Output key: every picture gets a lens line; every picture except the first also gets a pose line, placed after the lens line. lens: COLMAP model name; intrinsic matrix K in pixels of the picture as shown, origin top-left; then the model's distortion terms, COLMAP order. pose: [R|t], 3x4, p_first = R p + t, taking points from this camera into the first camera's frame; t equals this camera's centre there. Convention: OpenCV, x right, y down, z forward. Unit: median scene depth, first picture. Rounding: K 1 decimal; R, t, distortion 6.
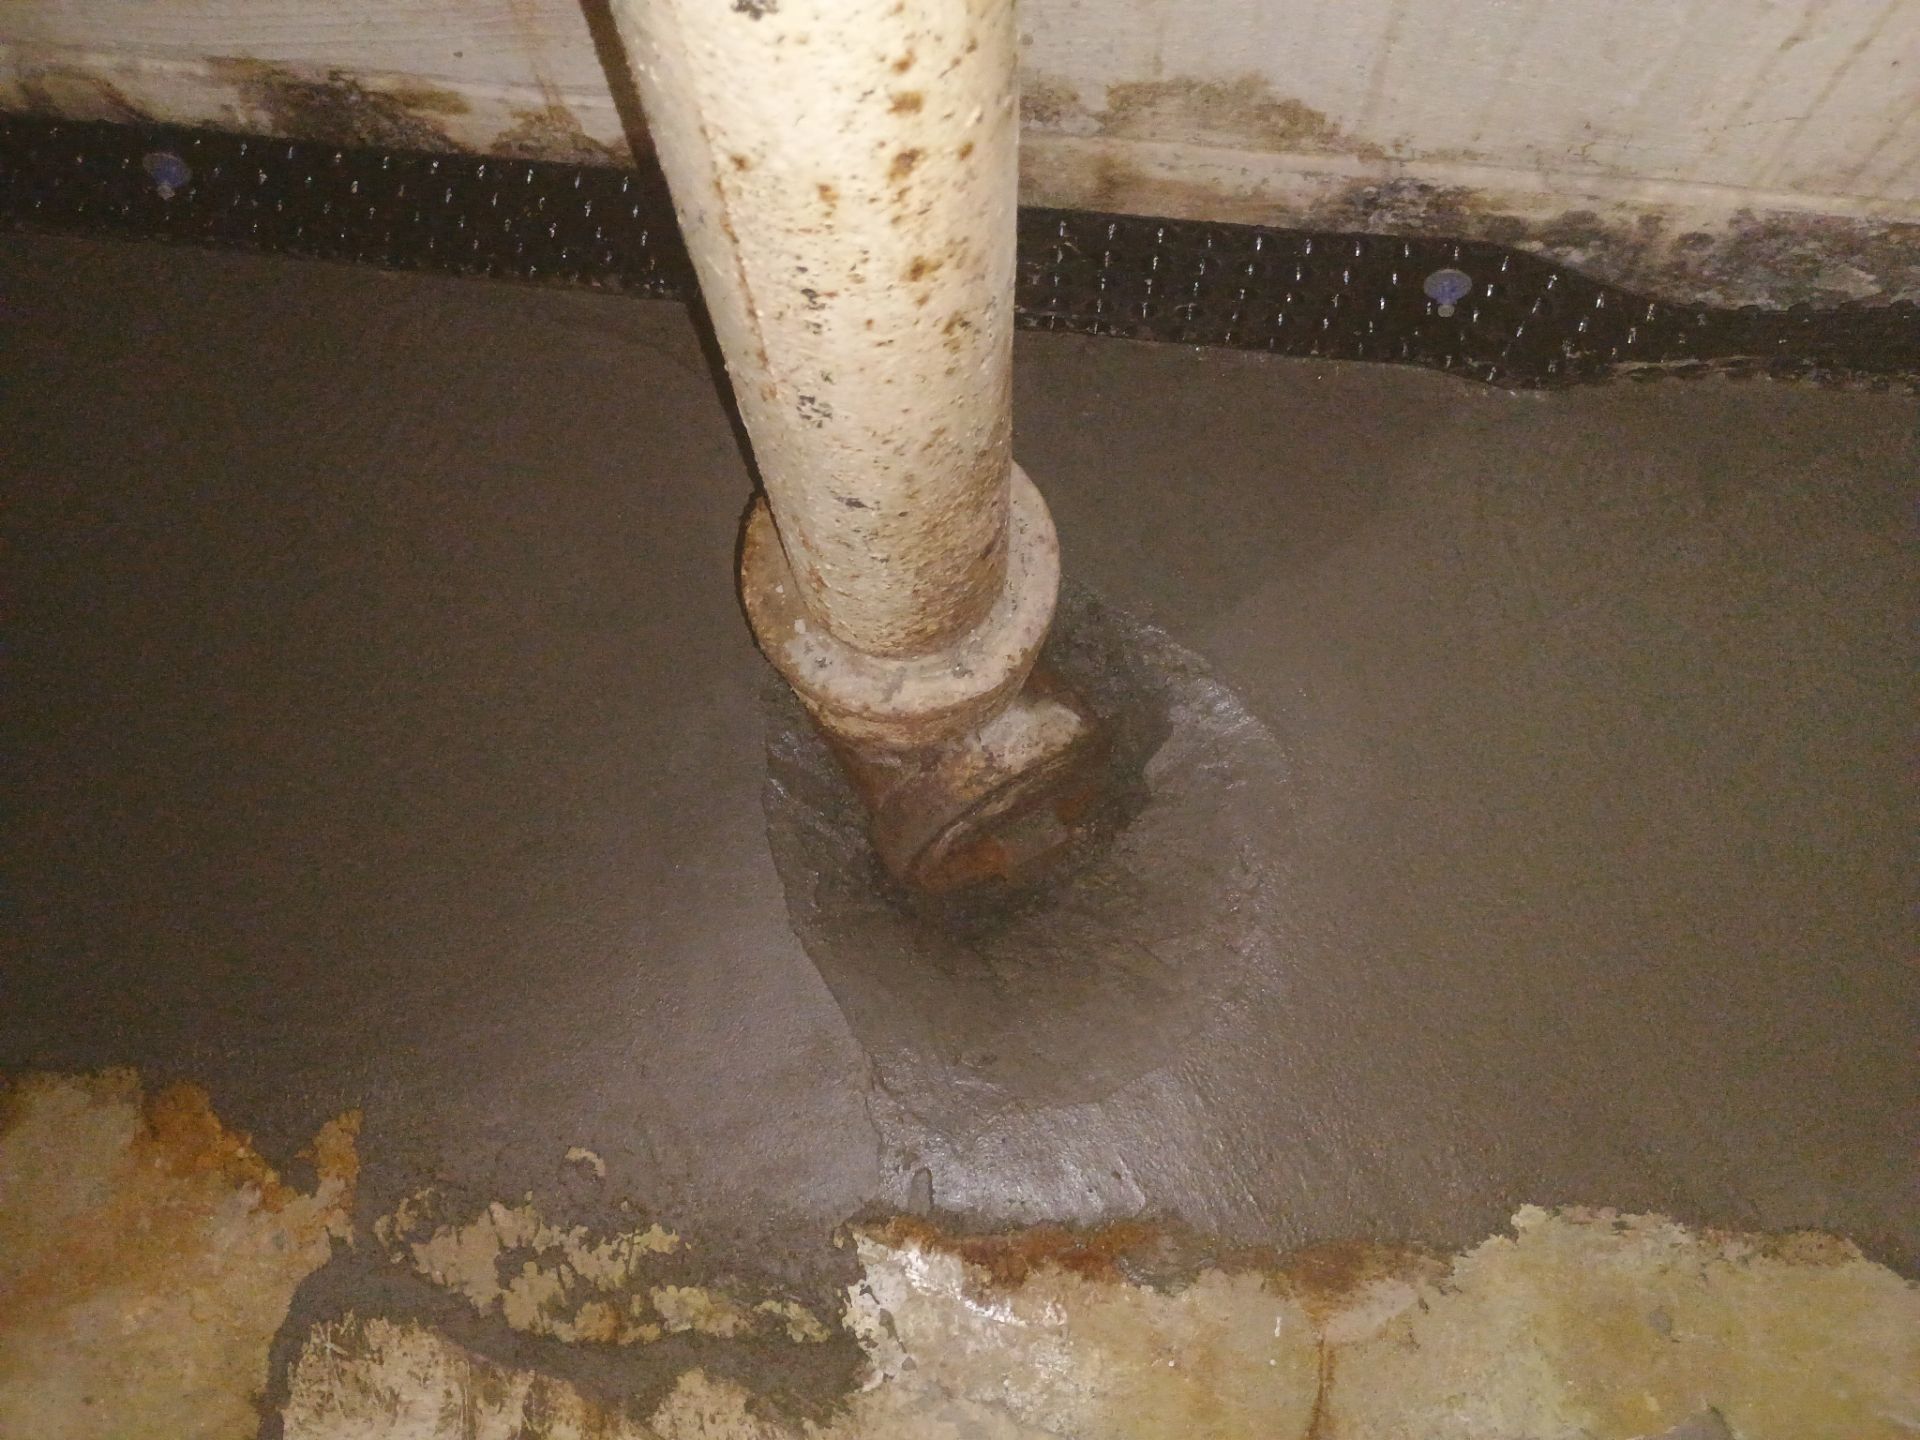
lens RADIAL K [[1670.6, 0, 957.8], [0, 1670.6, 730.4], [0, 0, 1]] dist [0.073330, -0.094798]
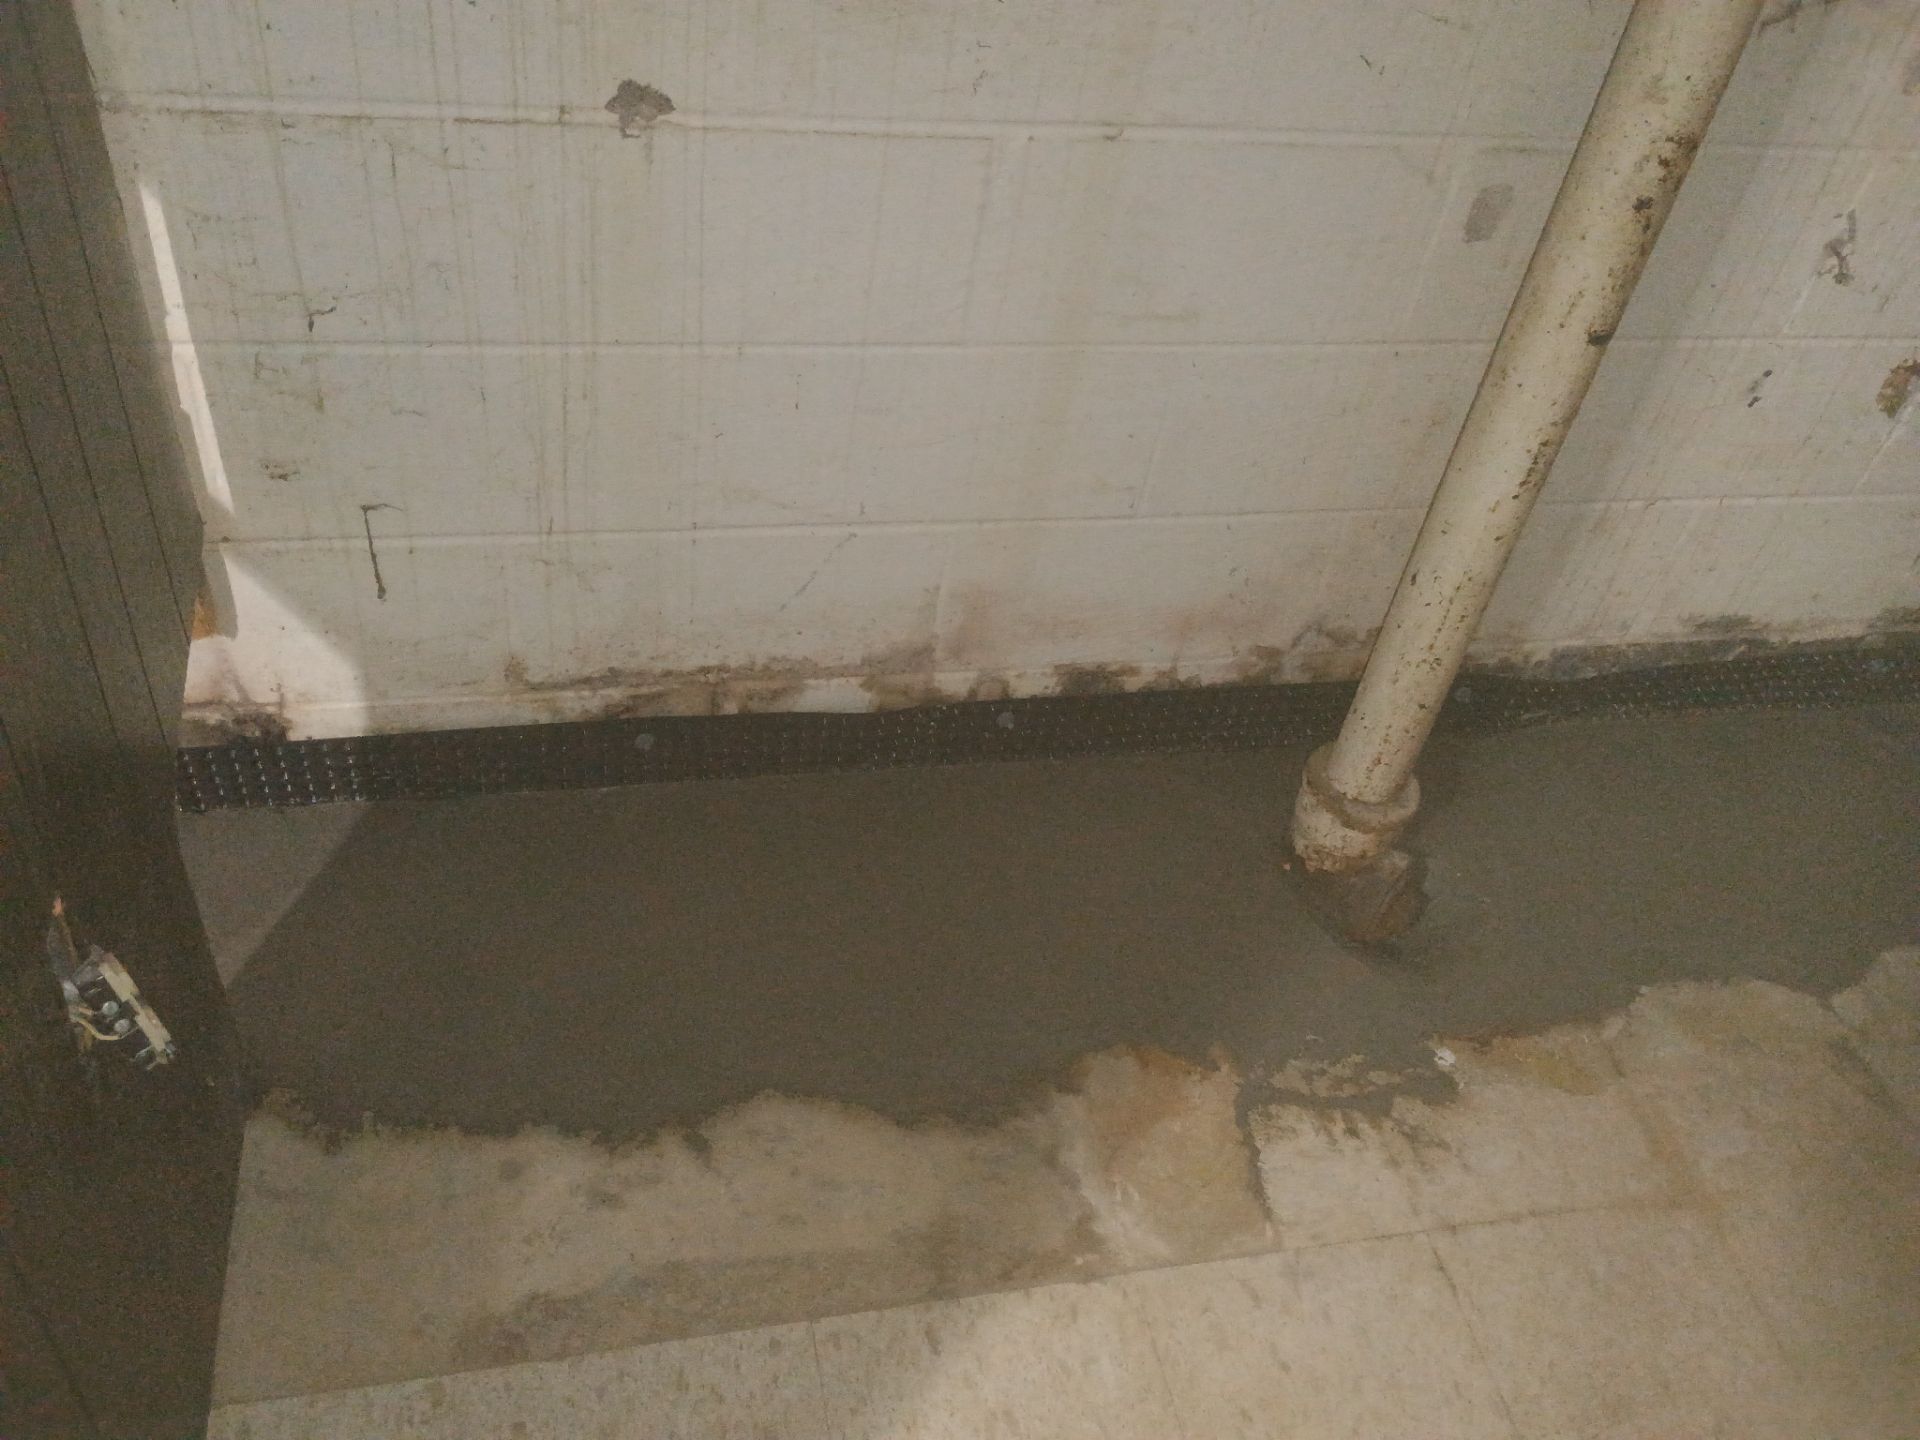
lens RADIAL K [[1670.6, 0, 957.8], [0, 1670.6, 730.4], [0, 0, 1]] dist [0.073330, -0.094798]
pose [[0.939527, -0.126145, 0.318398, -1.436621], [0.261240, 0.865147, -0.428105, 0.784315], [-0.221458, 0.485395, 0.845783, -1.157815]]
